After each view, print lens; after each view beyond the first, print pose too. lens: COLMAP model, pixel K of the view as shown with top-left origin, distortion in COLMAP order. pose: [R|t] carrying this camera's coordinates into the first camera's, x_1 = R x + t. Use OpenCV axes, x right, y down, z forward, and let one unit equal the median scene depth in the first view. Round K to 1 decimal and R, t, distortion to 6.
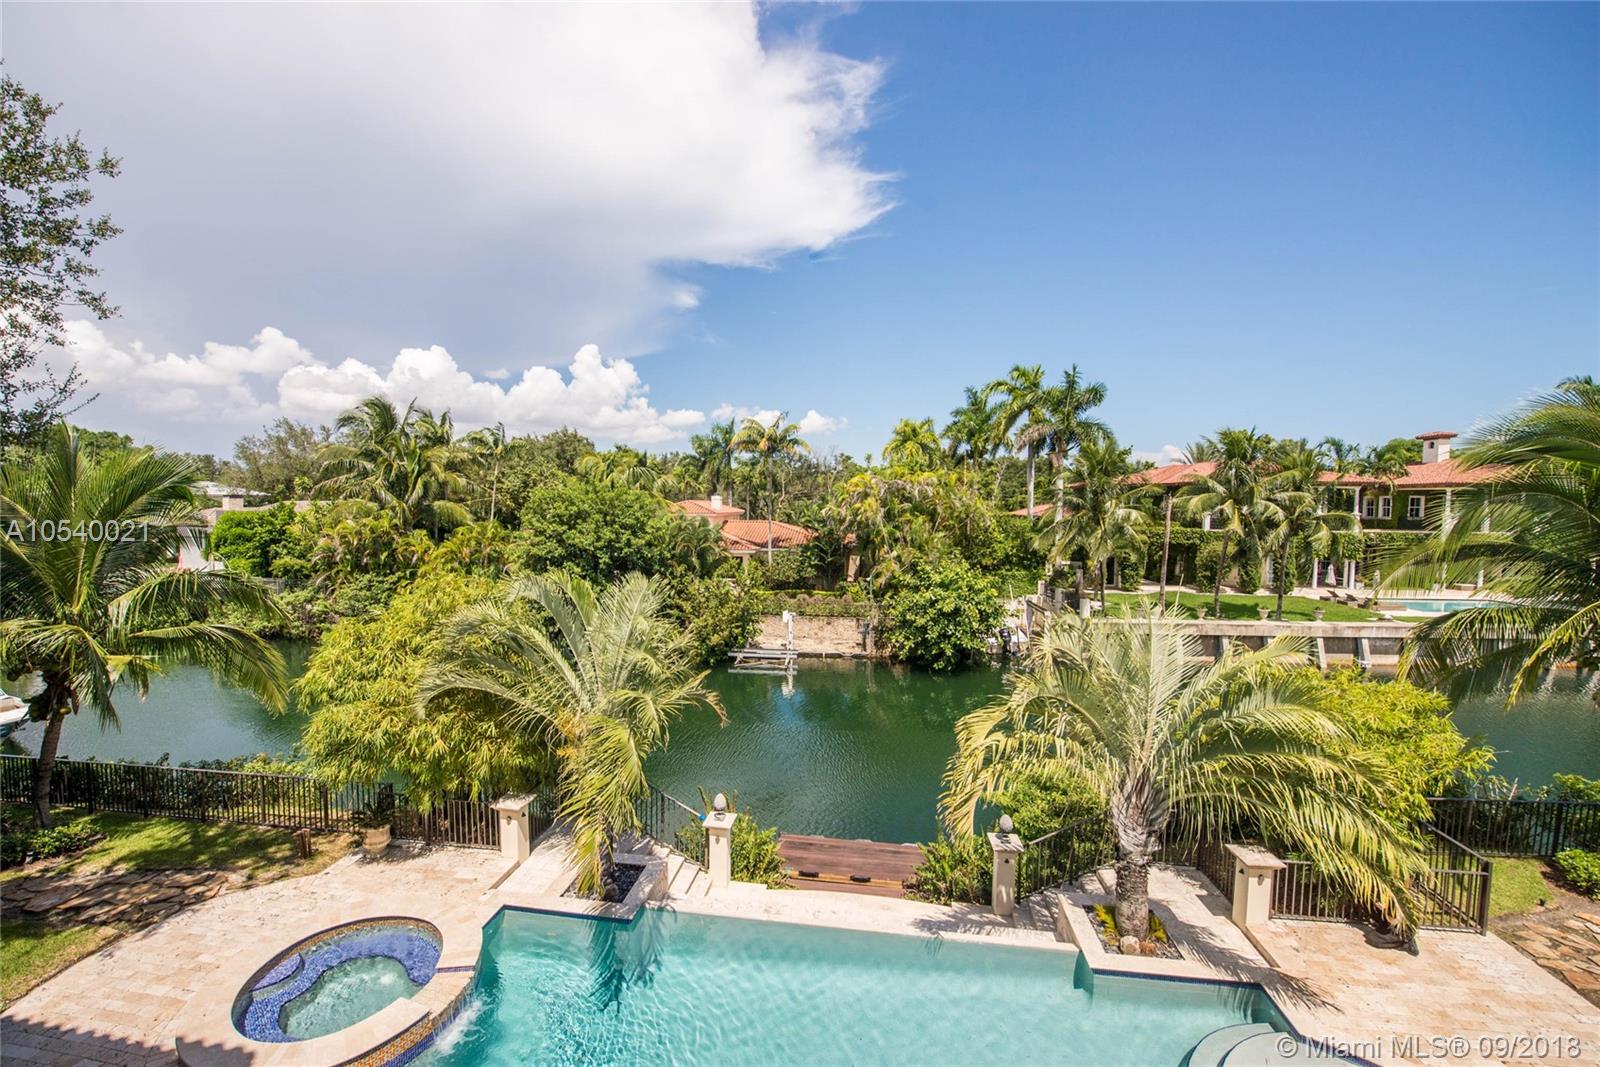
lens RADIAL K [[640.2, 0, 785.5], [0, 640.2, 532.6], [0, 0, 1]] dist [-0.015238, -0.001077]
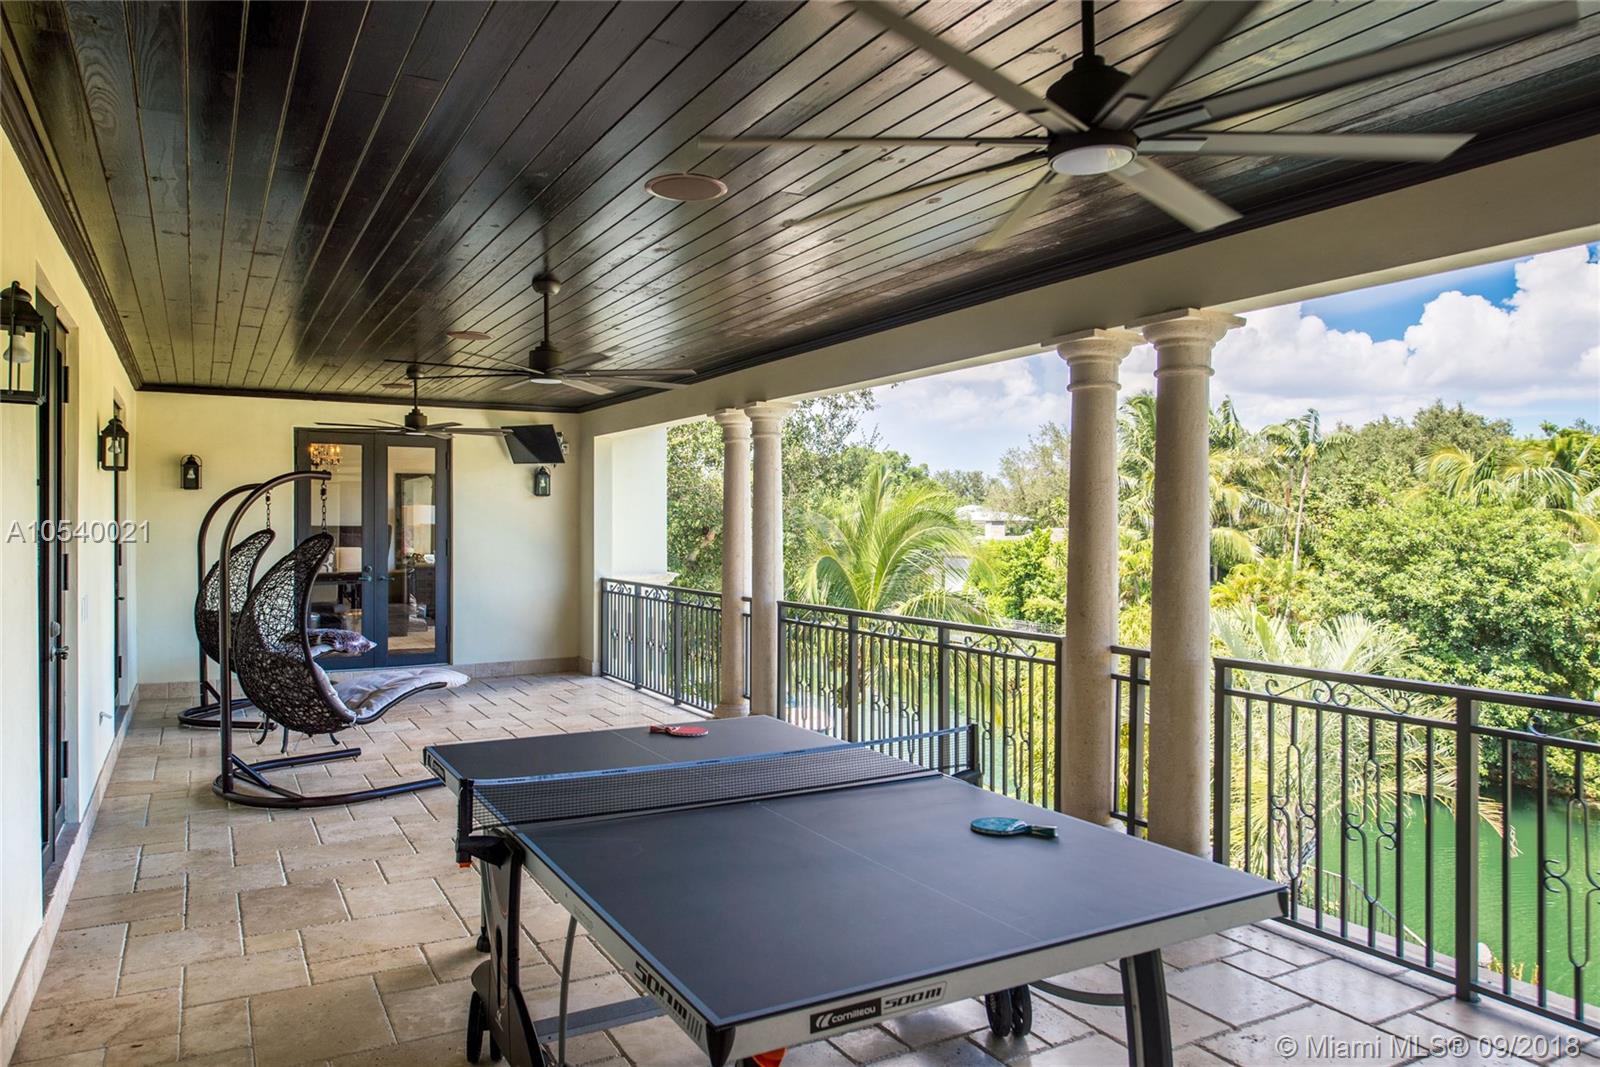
lens RADIAL K [[1075.3, 0, 790.6], [0, 1075.3, 541.7], [0, 0, 1]] dist [0.006044, -0.008434]
pose [[0.611529, 0.007959, -0.791182, 0.325839], [-0.036669, 0.999160, -0.018292, 0.014411], [0.790372, 0.040198, 0.611307, -0.308588]]
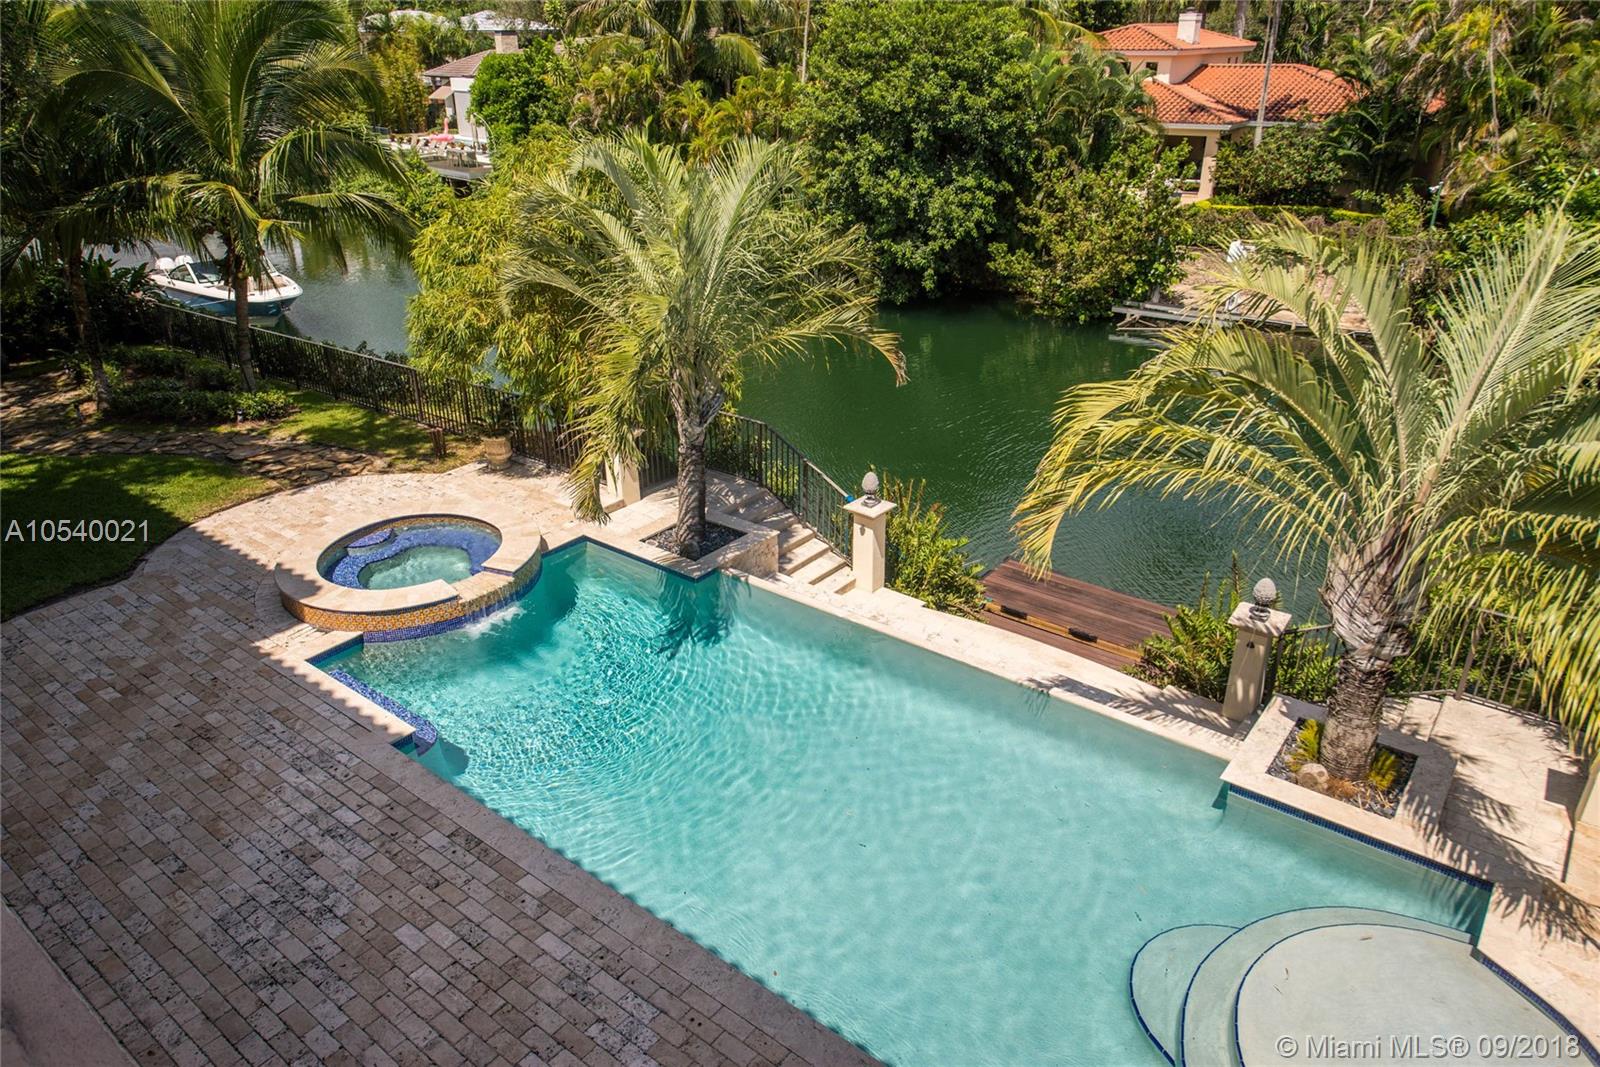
lens RADIAL K [[1075.3, 0, 792.5], [0, 1075.3, 533.7], [0, 0, 1]] dist [0.006044, -0.008434]
pose [[0.864232, 0.195626, -0.463502, 0.357991], [-0.005584, 0.924976, 0.379985, 0.013412], [0.503063, -0.325807, 0.800485, -0.030661]]
